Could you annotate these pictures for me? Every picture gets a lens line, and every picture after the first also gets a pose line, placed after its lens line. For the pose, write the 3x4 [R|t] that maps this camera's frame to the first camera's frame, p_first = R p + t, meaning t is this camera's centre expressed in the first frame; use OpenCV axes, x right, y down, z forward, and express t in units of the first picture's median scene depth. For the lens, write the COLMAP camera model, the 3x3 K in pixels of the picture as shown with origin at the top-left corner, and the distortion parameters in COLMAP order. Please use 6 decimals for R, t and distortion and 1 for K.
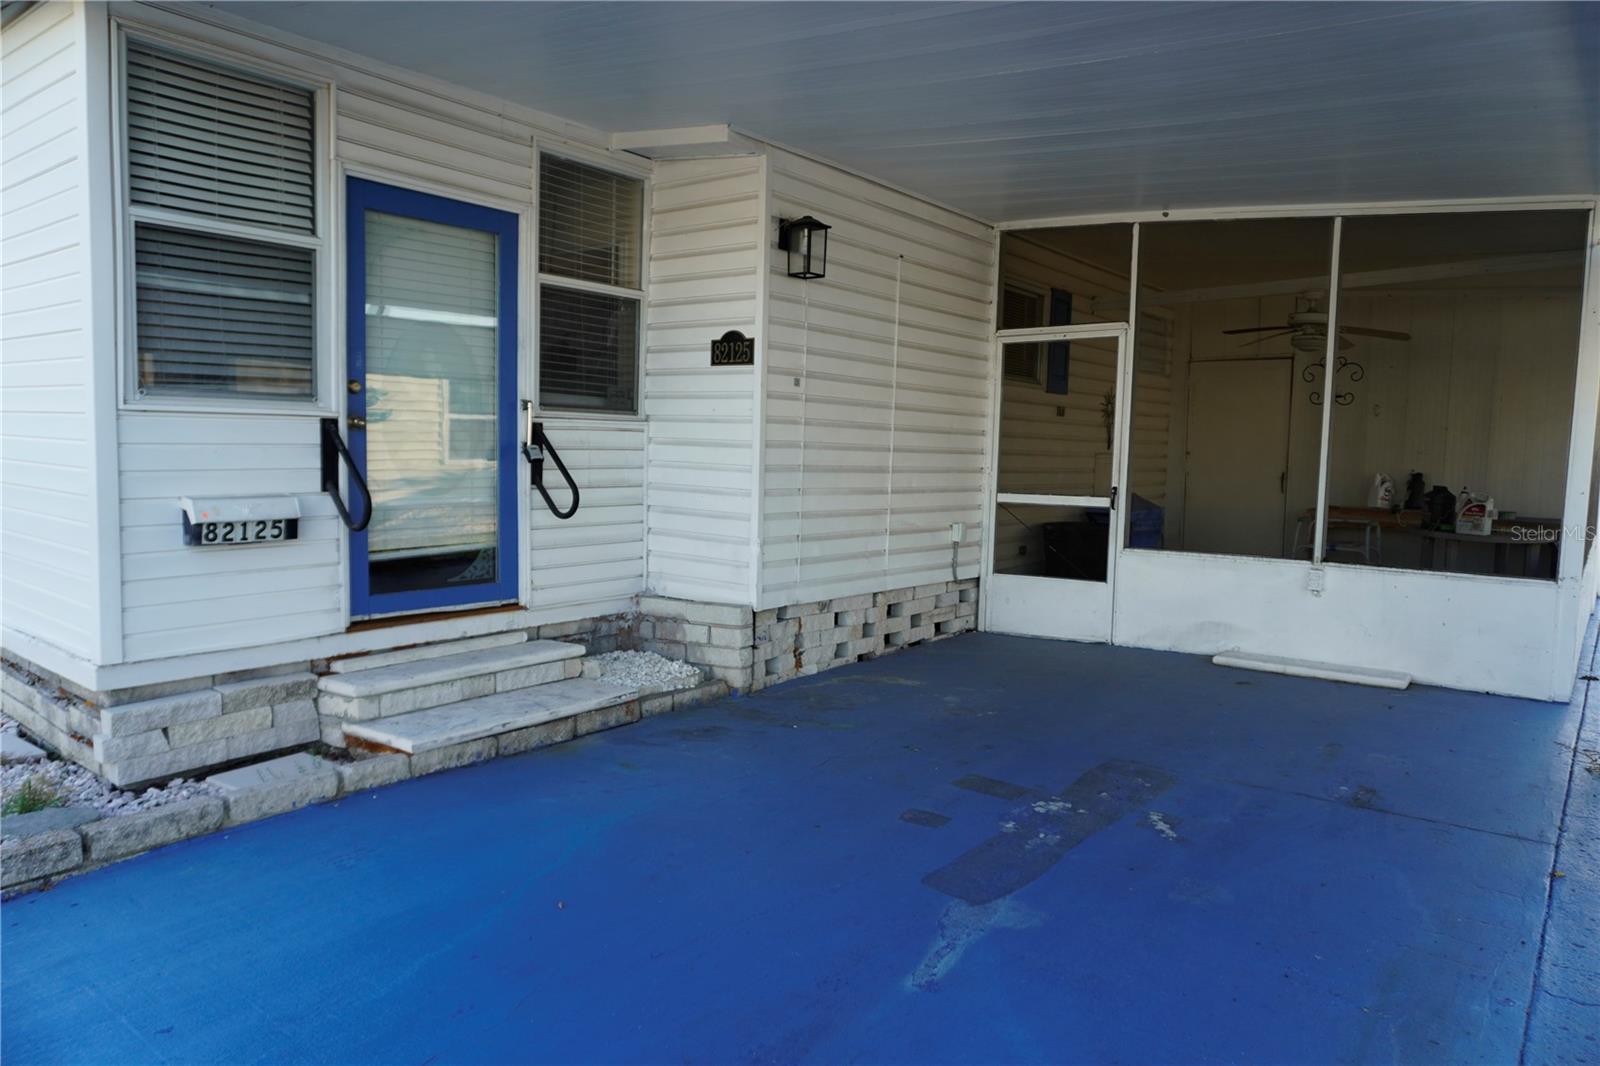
lens RADIAL K [[1068.7, 0, 800.9], [0, 1068.7, 532.8], [0, 0, 1]] dist [-0.041672, 0.026539]
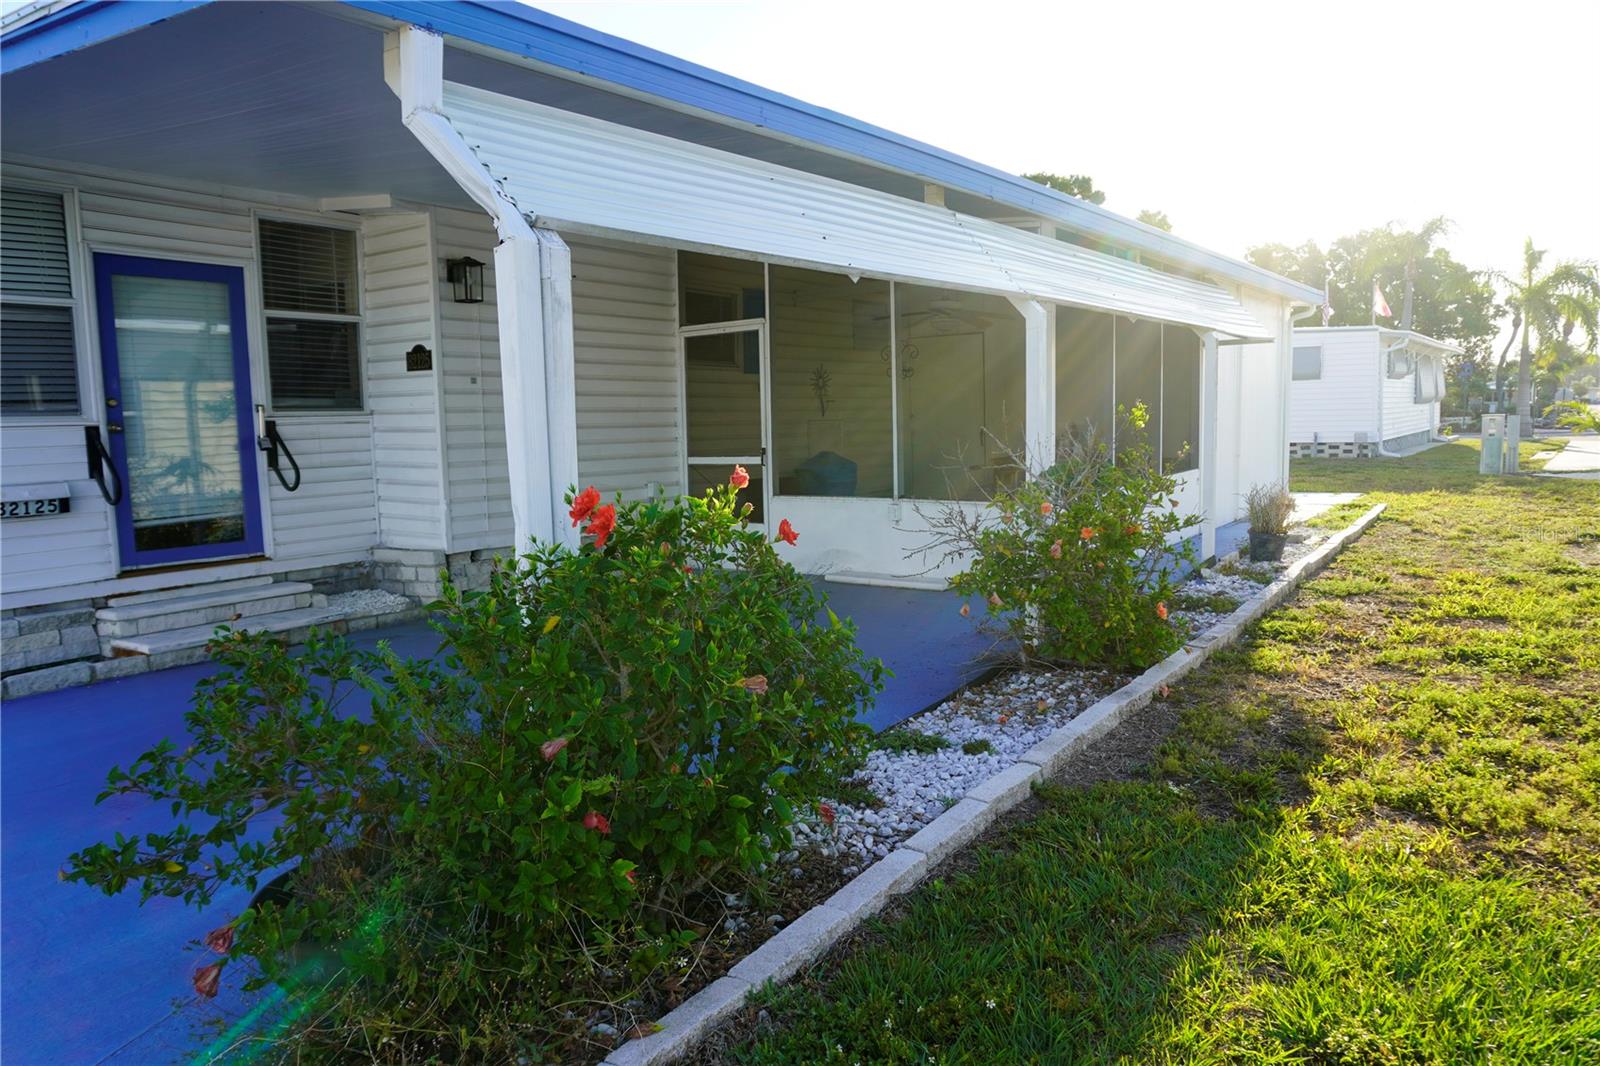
lens RADIAL K [[1085.1, 0, 798.2], [0, 1085.1, 536.6], [0, 0, 1]] dist [-0.025573, 0.014432]
pose [[0.998872, -0.046835, 0.007812, 0.401581], [0.046599, 0.998519, 0.028085, 0.035351], [-0.009116, -0.027689, 0.999575, -0.373925]]
